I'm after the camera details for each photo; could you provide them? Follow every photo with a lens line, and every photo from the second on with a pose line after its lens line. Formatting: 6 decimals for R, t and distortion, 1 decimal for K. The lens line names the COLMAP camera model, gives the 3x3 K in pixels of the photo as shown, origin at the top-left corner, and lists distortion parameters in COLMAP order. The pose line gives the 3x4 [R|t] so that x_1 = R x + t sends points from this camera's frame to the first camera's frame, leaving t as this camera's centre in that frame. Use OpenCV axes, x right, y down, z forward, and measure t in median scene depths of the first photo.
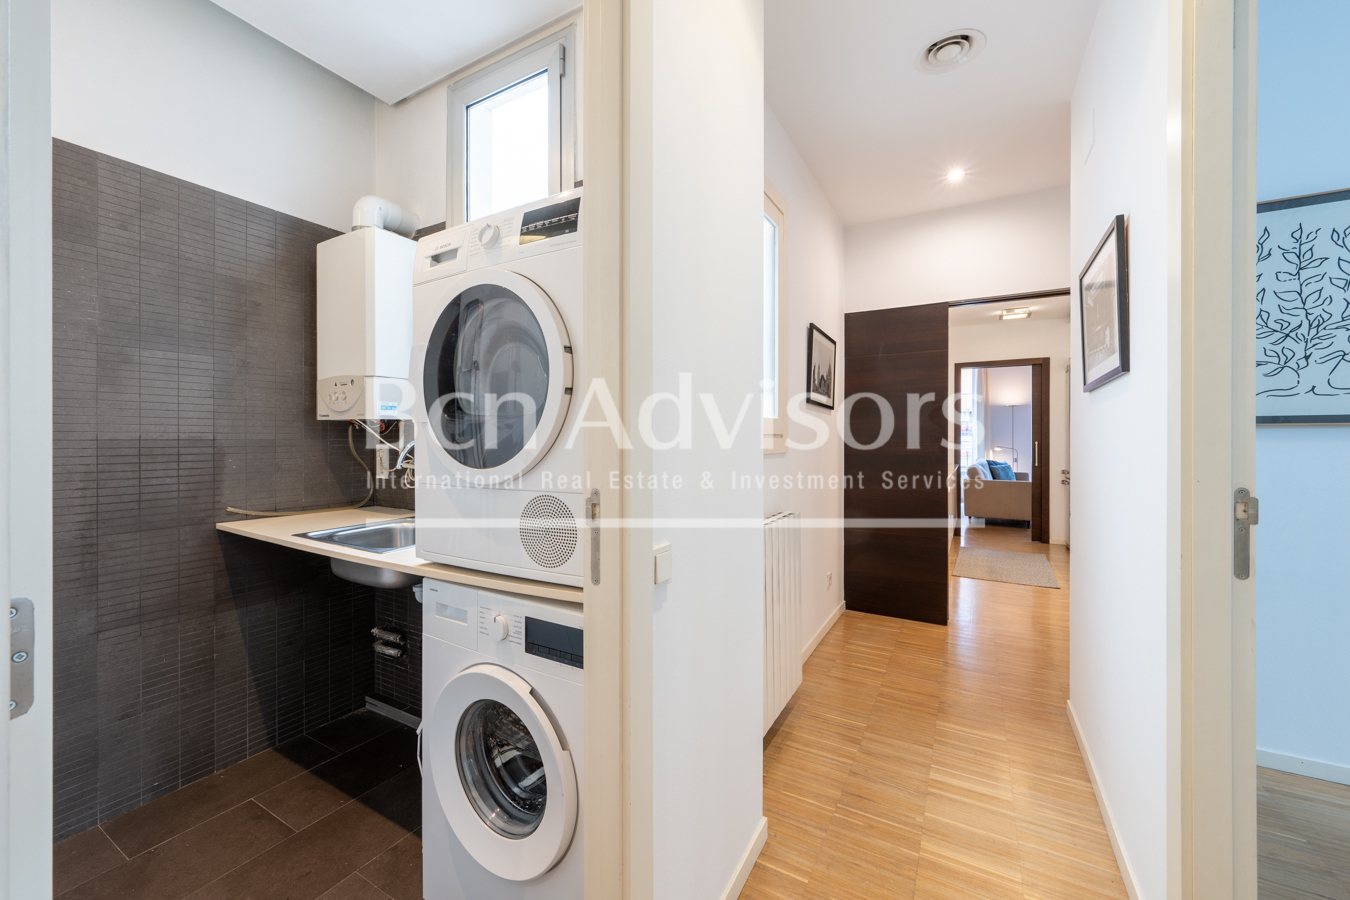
lens RADIAL K [[527.1, 0, 671.9], [0, 527.1, 438.7], [0, 0, 1]] dist [0.000589, 0.000238]
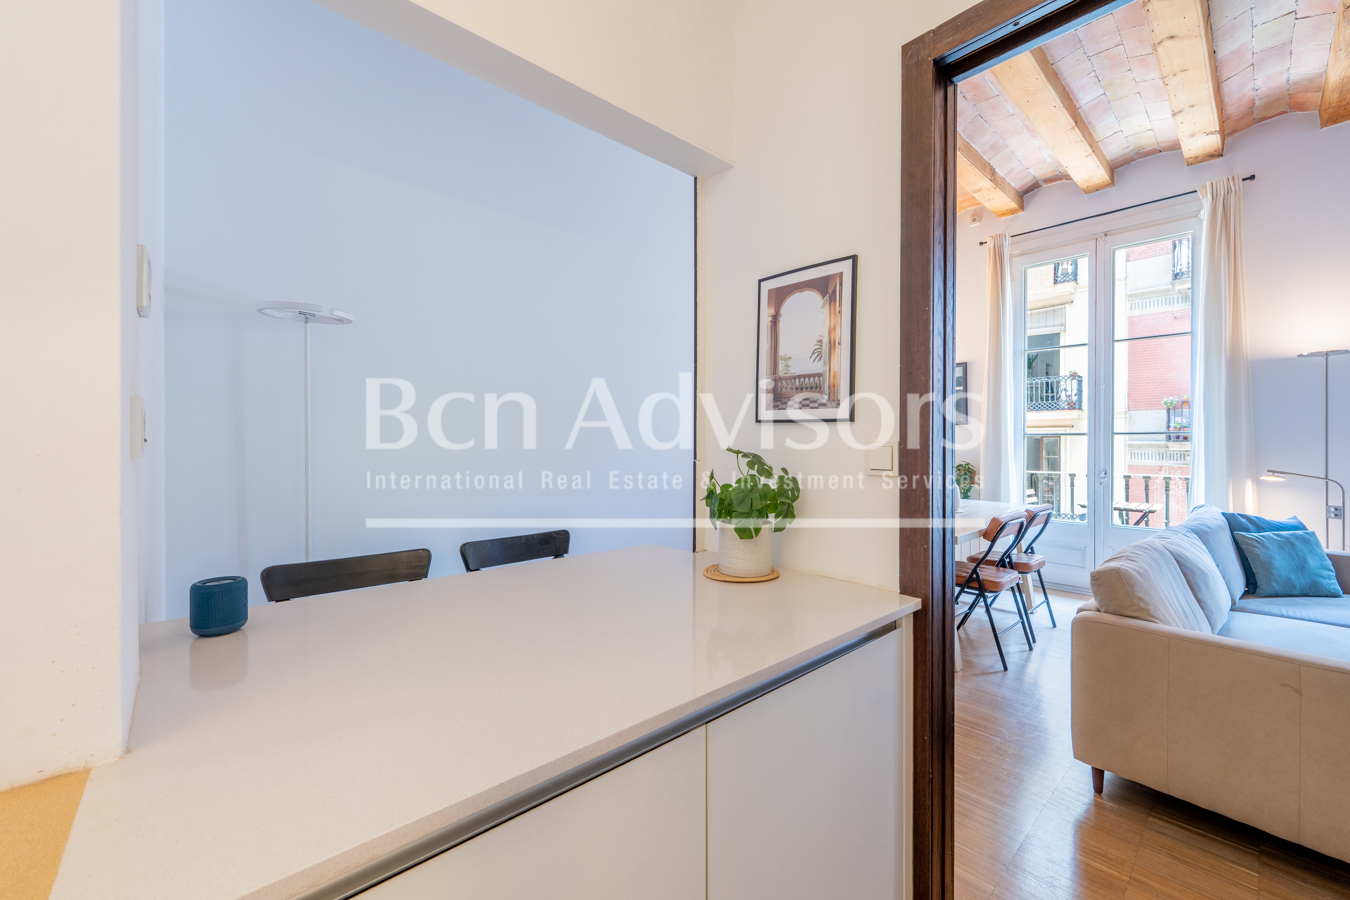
lens RADIAL K [[543.2, 0, 696.7], [0, 543.2, 444.2], [0, 0, 1]] dist [-0.000402, -0.000180]
pose [[0.957328, -0.000047, -0.289002, 0.696462], [-0.000161, 1.000000, -0.000694, -0.005290], [0.289002, 0.000711, 0.957328, 1.061598]]
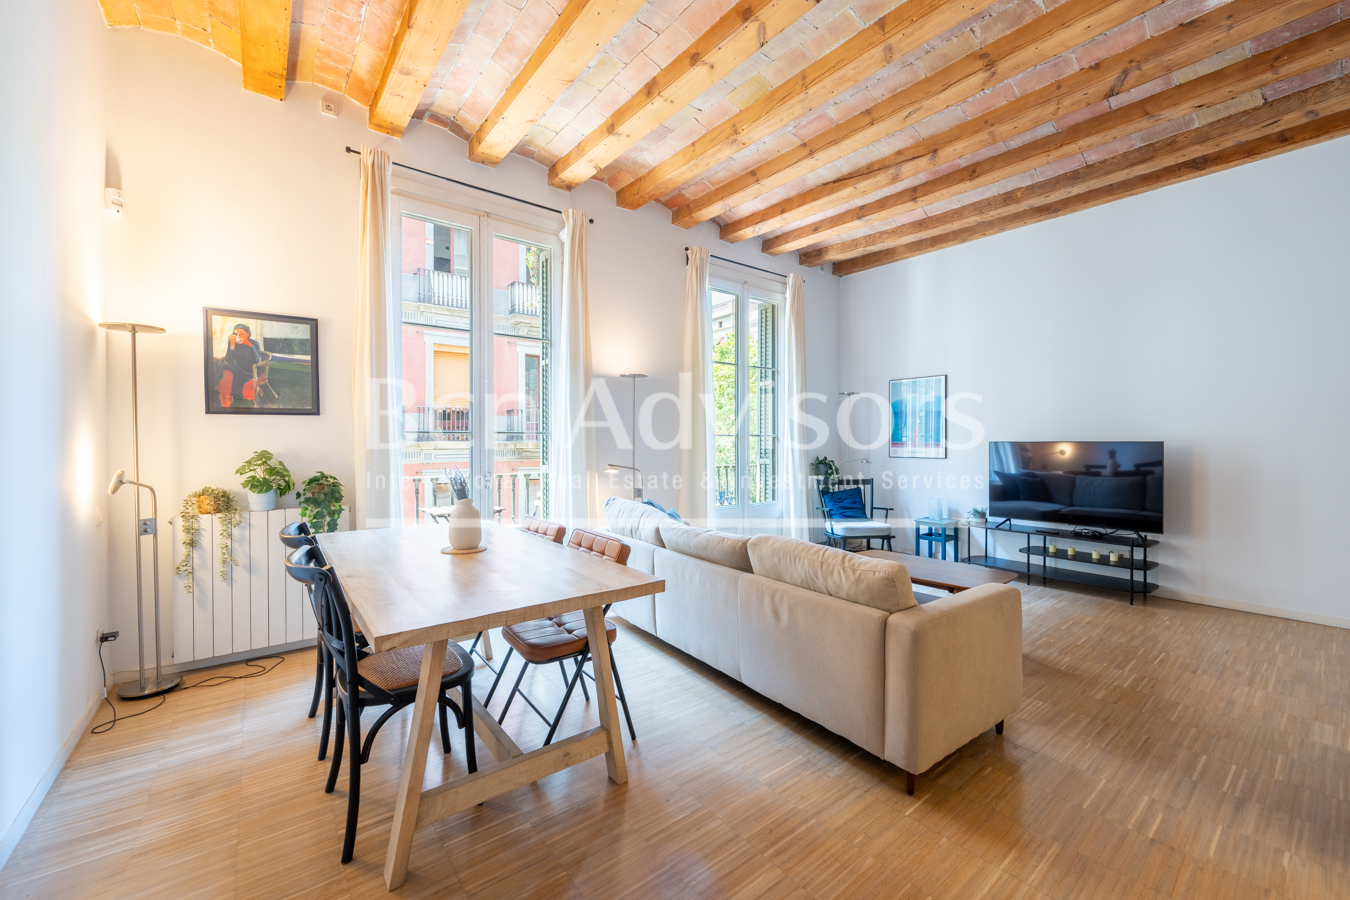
lens RADIAL K [[541.8, 0, 673.4], [0, 541.8, 444.3], [0, 0, 1]] dist [0.000633, 0.000467]
pose [[0.365291, -0.006432, 0.930871, 0.425546], [0.004835, 0.999976, 0.005012, -0.008299], [-0.930881, 0.002670, 0.365313, 1.545530]]
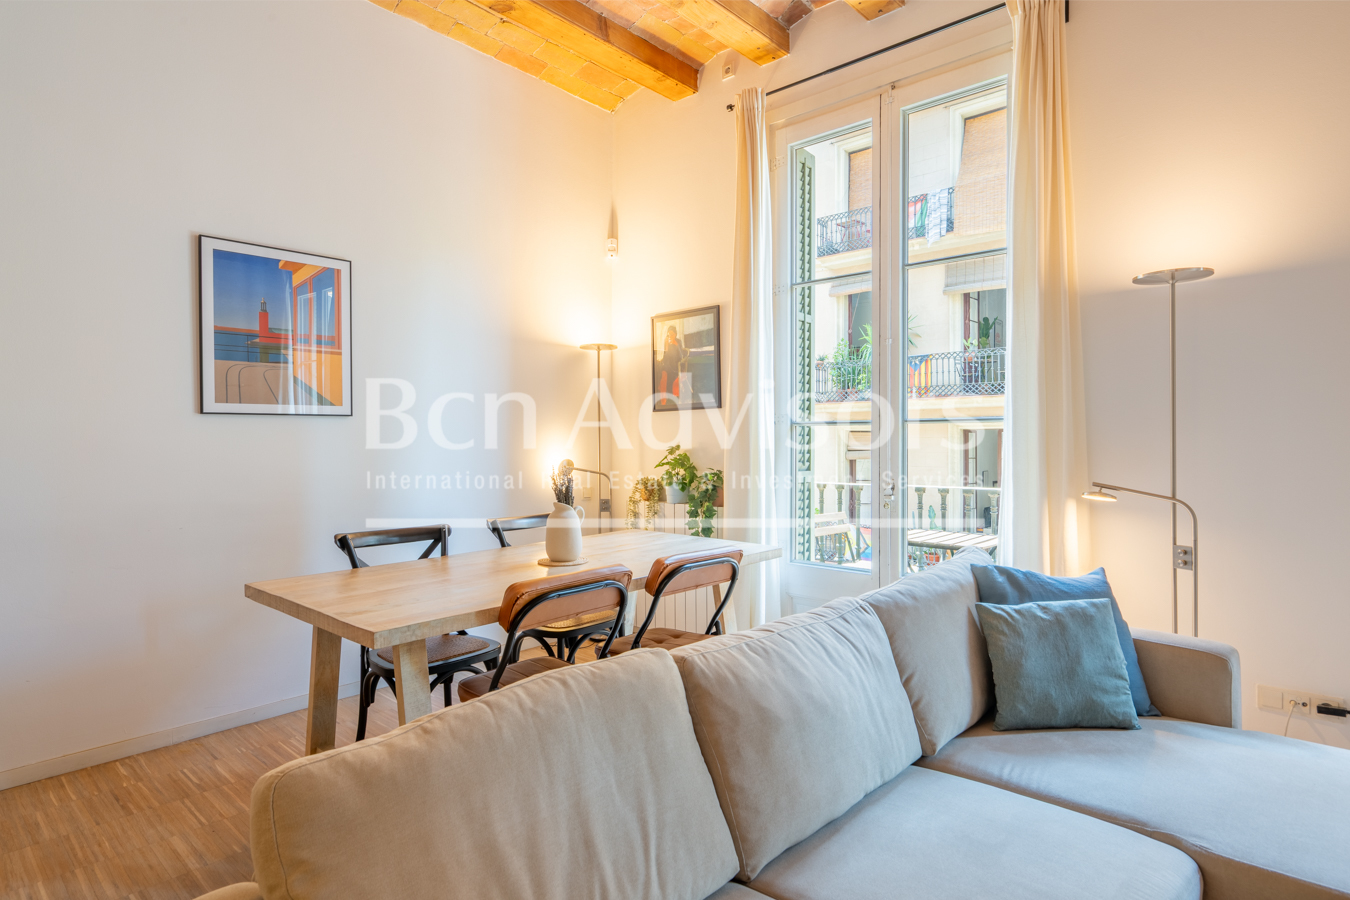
lens RADIAL K [[729.4, 0, 675.6], [0, 729.4, 447.6], [0, 0, 1]] dist [-0.006068, -0.000716]
pose [[0.977938, -0.001802, -0.208889, 1.019870], [0.003345, 0.999970, 0.007034, -0.003474], [0.208870, -0.007578, 0.977914, 1.364002]]
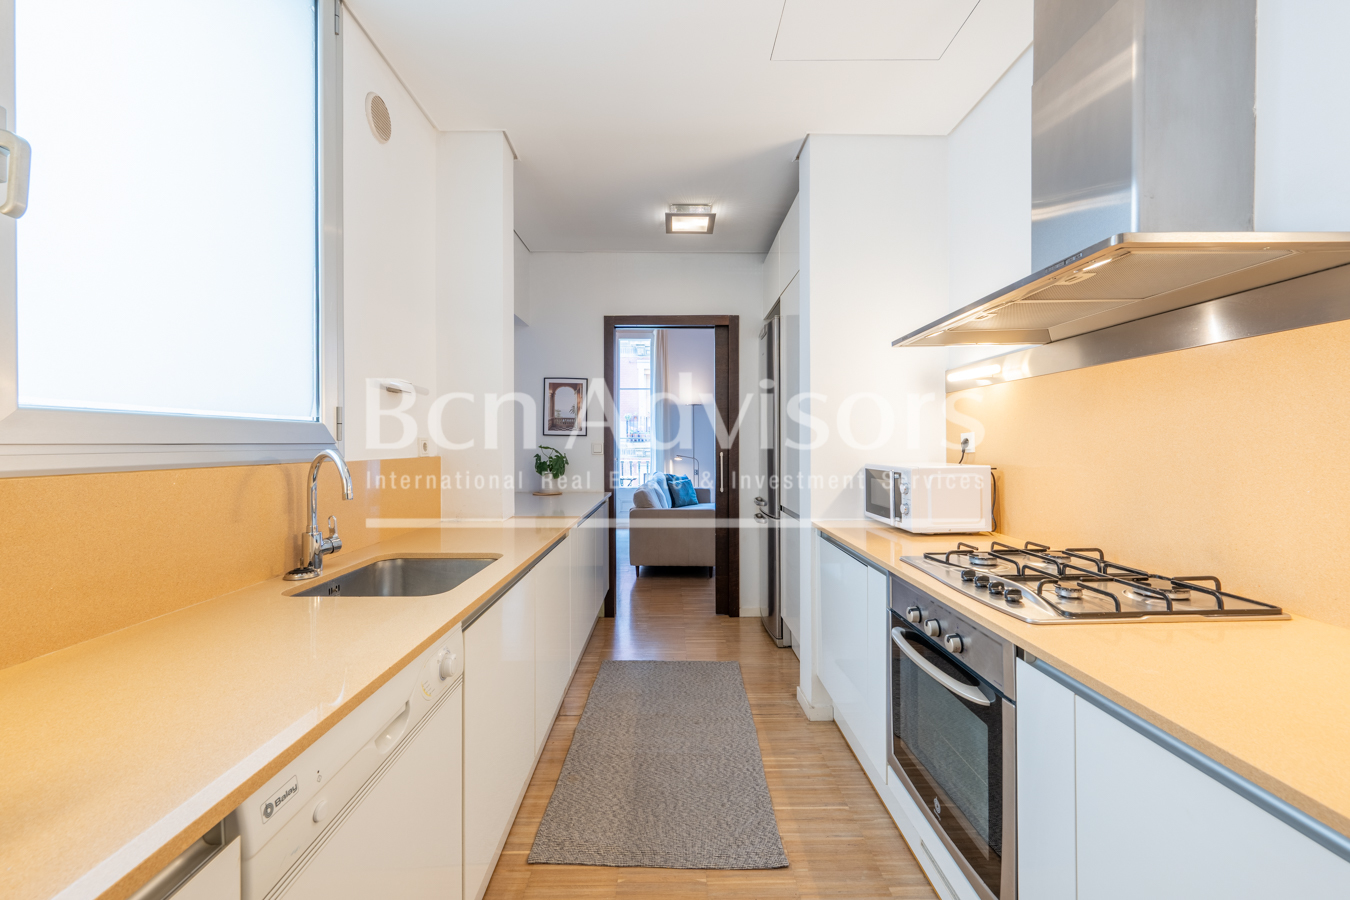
lens RADIAL K [[533.5, 0, 698.3], [0, 533.5, 444.9], [0, 0, 1]] dist [-0.000284, 0.000008]
pose [[0.839511, -0.004586, 0.543323, 0.412253], [0.004473, 0.999989, 0.001530, -0.004543], [-0.543324, 0.001146, 0.839522, 0.613863]]
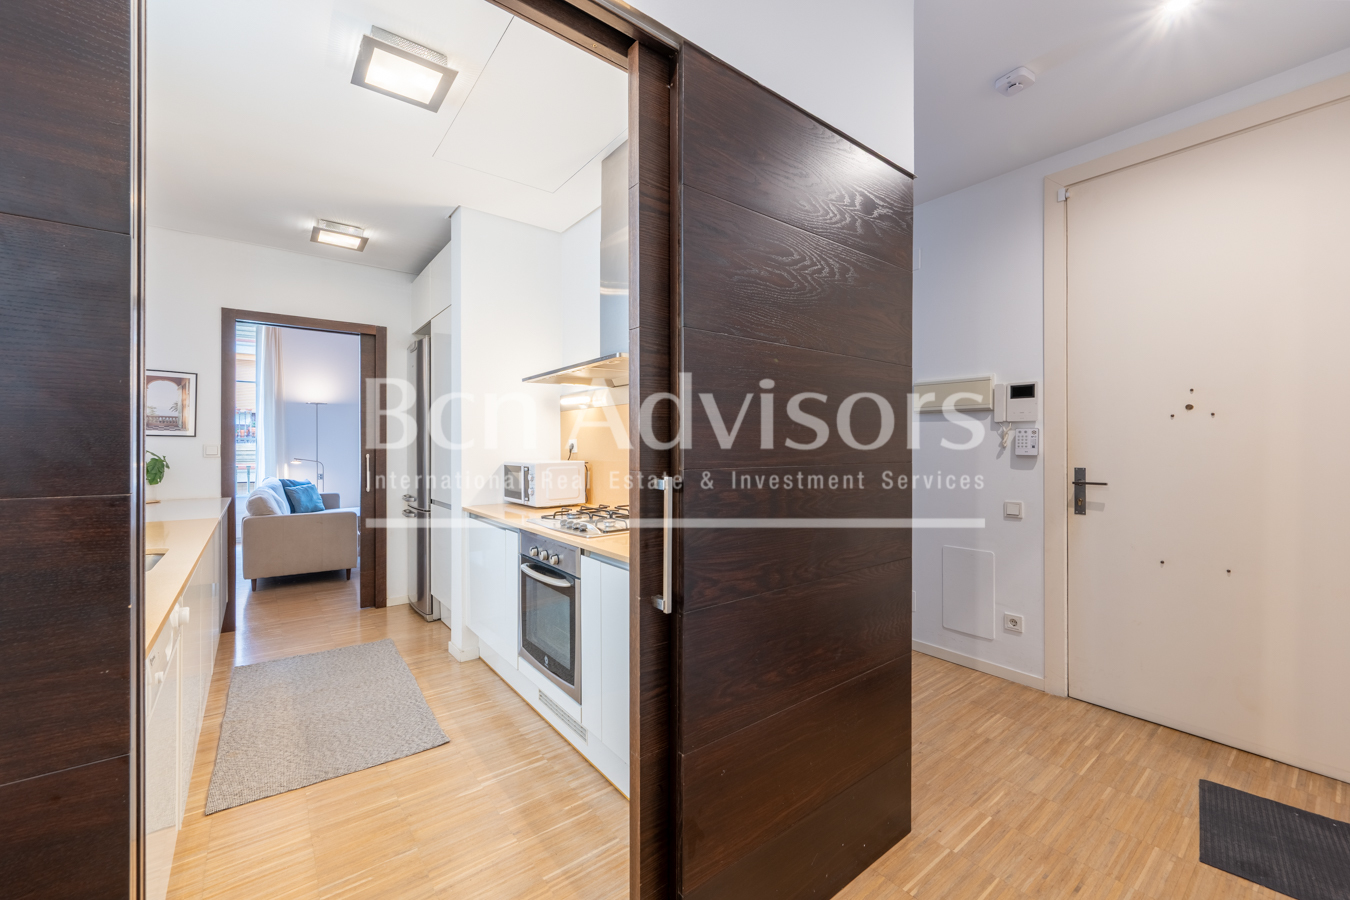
lens RADIAL K [[528.3, 0, 674.6], [0, 528.3, 447.2], [0, 0, 1]] dist [-0.000449, 0.000027]
pose [[0.370573, -0.003136, 0.928798, 0.283098], [0.000528, 0.999995, 0.003166, -0.005337], [-0.928803, -0.000683, 0.370572, 0.507641]]
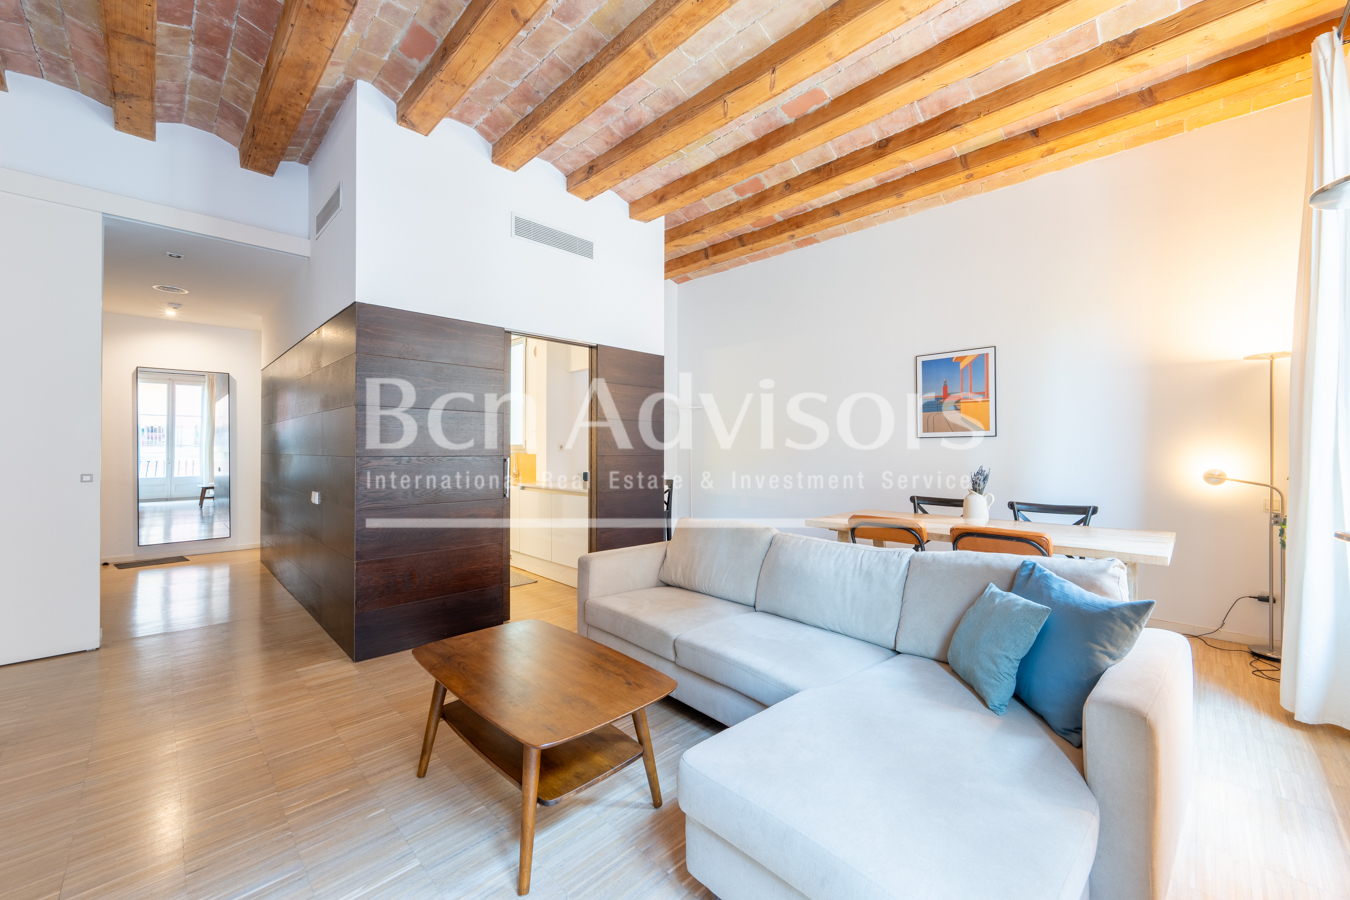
lens RADIAL K [[523.9, 0, 653.0], [0, 523.9, 445.7], [0, 0, 1]] dist [-0.001802, -0.000085]
pose [[-0.287068, -0.010688, -0.957851, 1.561835], [-0.004213, 0.999942, -0.009895, -0.004680], [0.957901, 0.001195, -0.287096, 1.701367]]
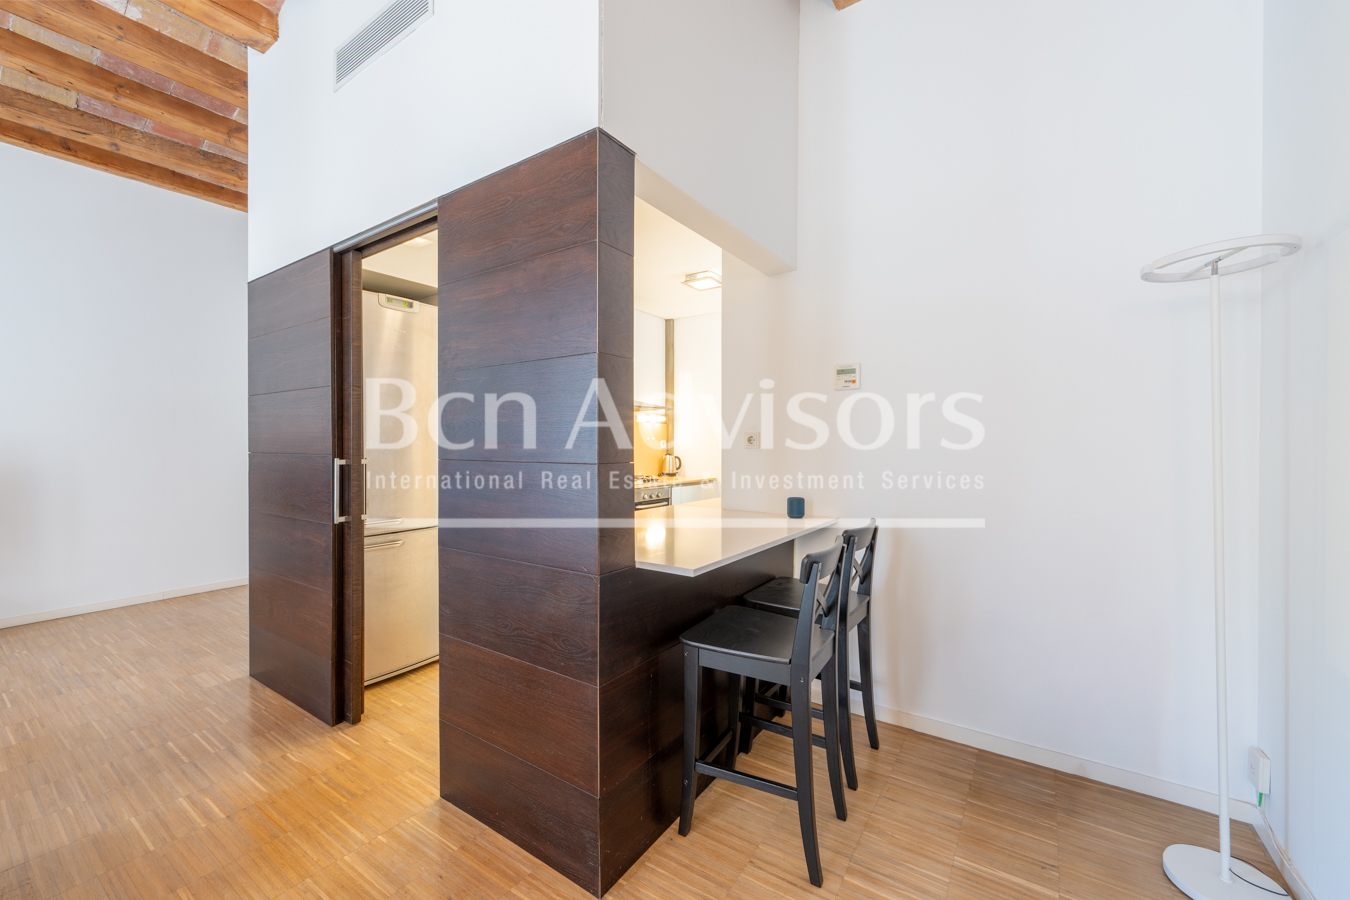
lens RADIAL K [[528.3, 0, 674.6], [0, 528.3, 447.2], [0, 0, 1]] dist [-0.000449, 0.000027]
pose [[-0.997845, -0.003864, 0.065502, 0.534747], [-0.003392, 0.999967, 0.007317, -0.007729], [-0.065529, 0.007079, -0.997826, 1.729175]]
